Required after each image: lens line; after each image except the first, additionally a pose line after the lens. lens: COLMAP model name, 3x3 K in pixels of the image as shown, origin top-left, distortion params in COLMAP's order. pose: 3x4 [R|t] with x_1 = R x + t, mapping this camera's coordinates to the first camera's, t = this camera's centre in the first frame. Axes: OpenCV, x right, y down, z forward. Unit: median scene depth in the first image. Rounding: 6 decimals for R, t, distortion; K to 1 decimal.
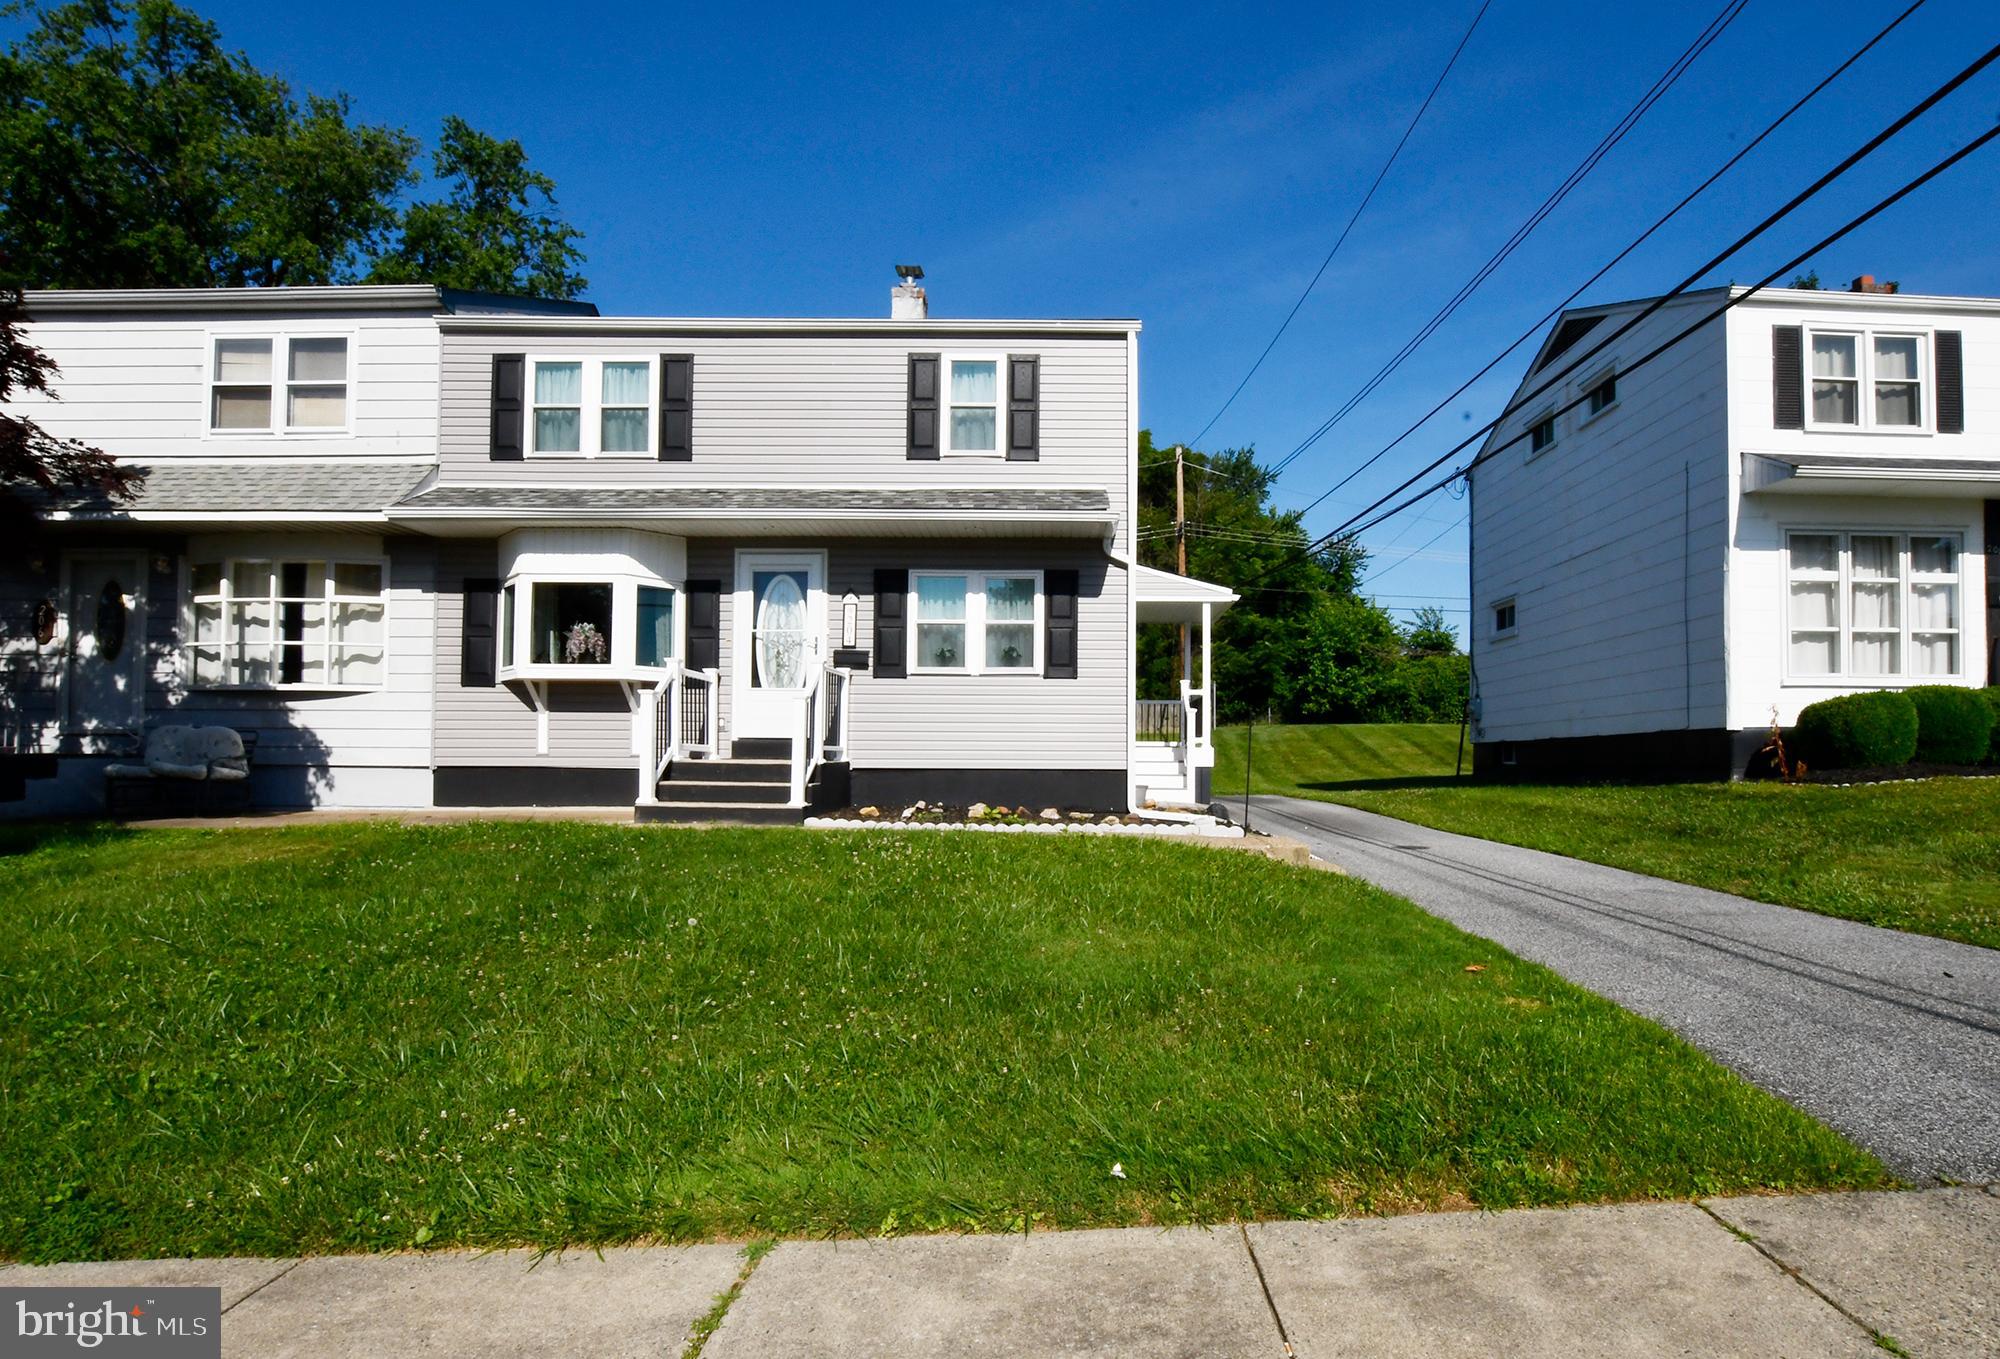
lens RADIAL K [[950.2, 0, 1027.1], [0, 950.2, 715.9], [0, 0, 1]] dist [-0.005113, 0.000334]
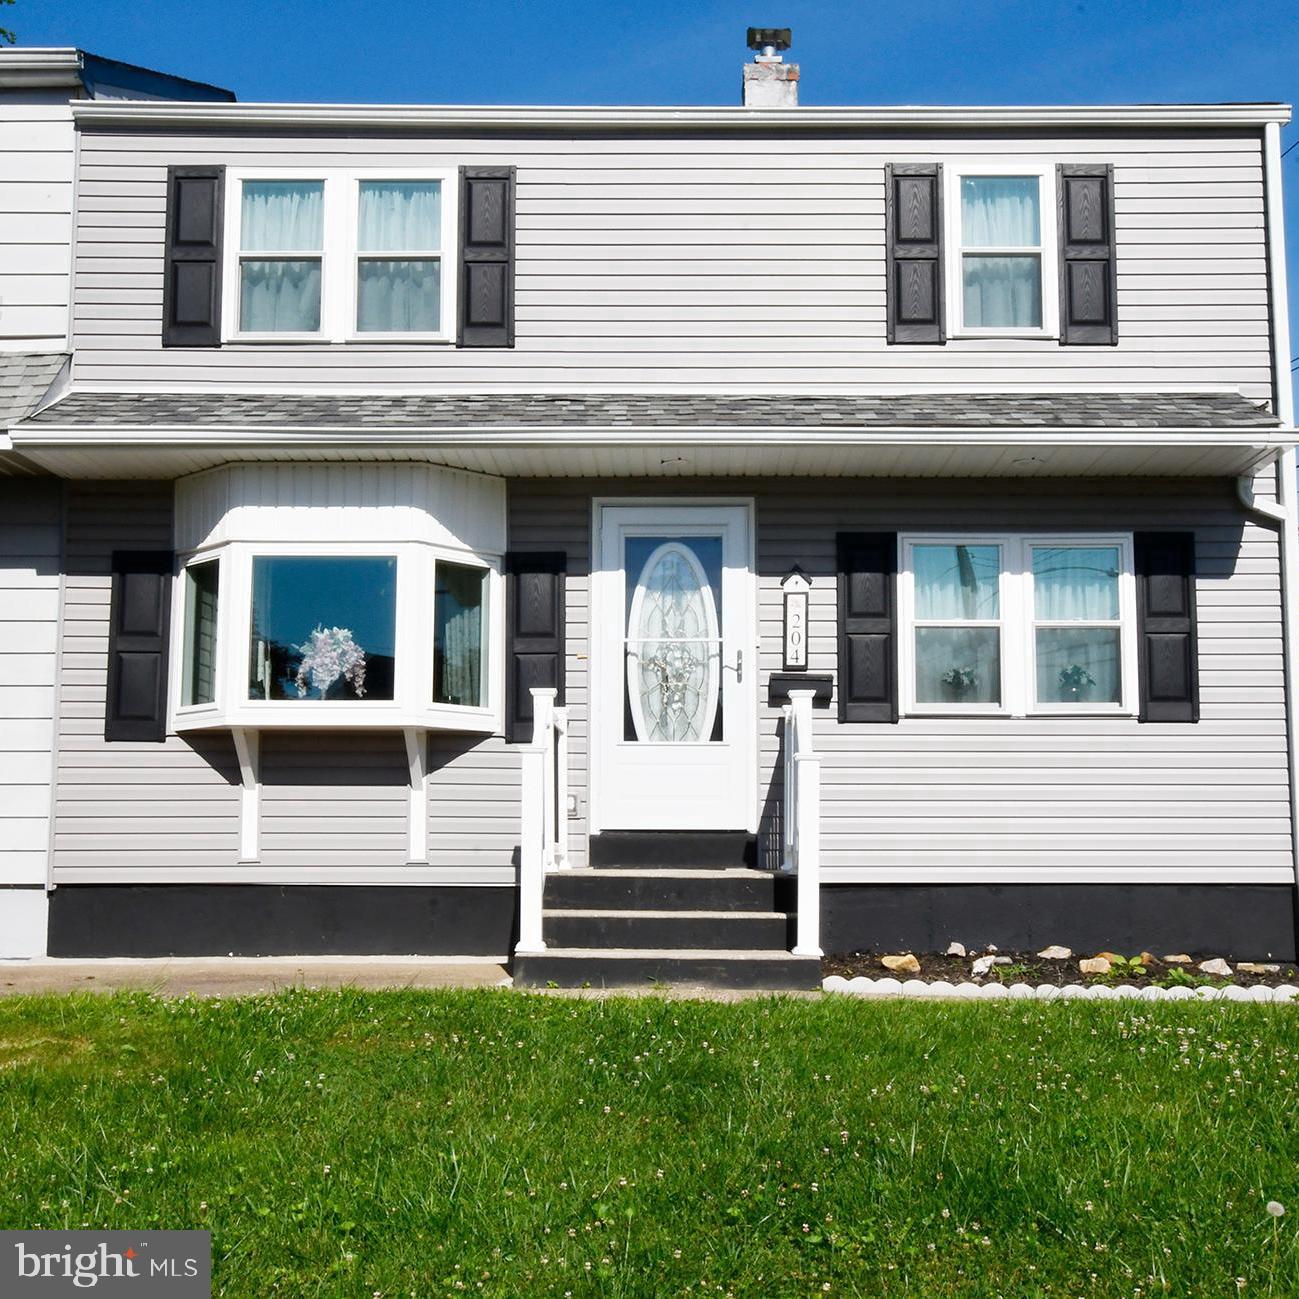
lens RADIAL K [[1591.8, 0, 649.6], [0, 1591.8, 650.3], [0, 0, 1]] dist [0.027928, 0.000000]
pose [[0.999988, -0.004047, 0.002748, -0.275993], [0.004270, 0.996225, -0.086703, -0.001029], [-0.002387, 0.086714, 0.996230, 0.052008]]
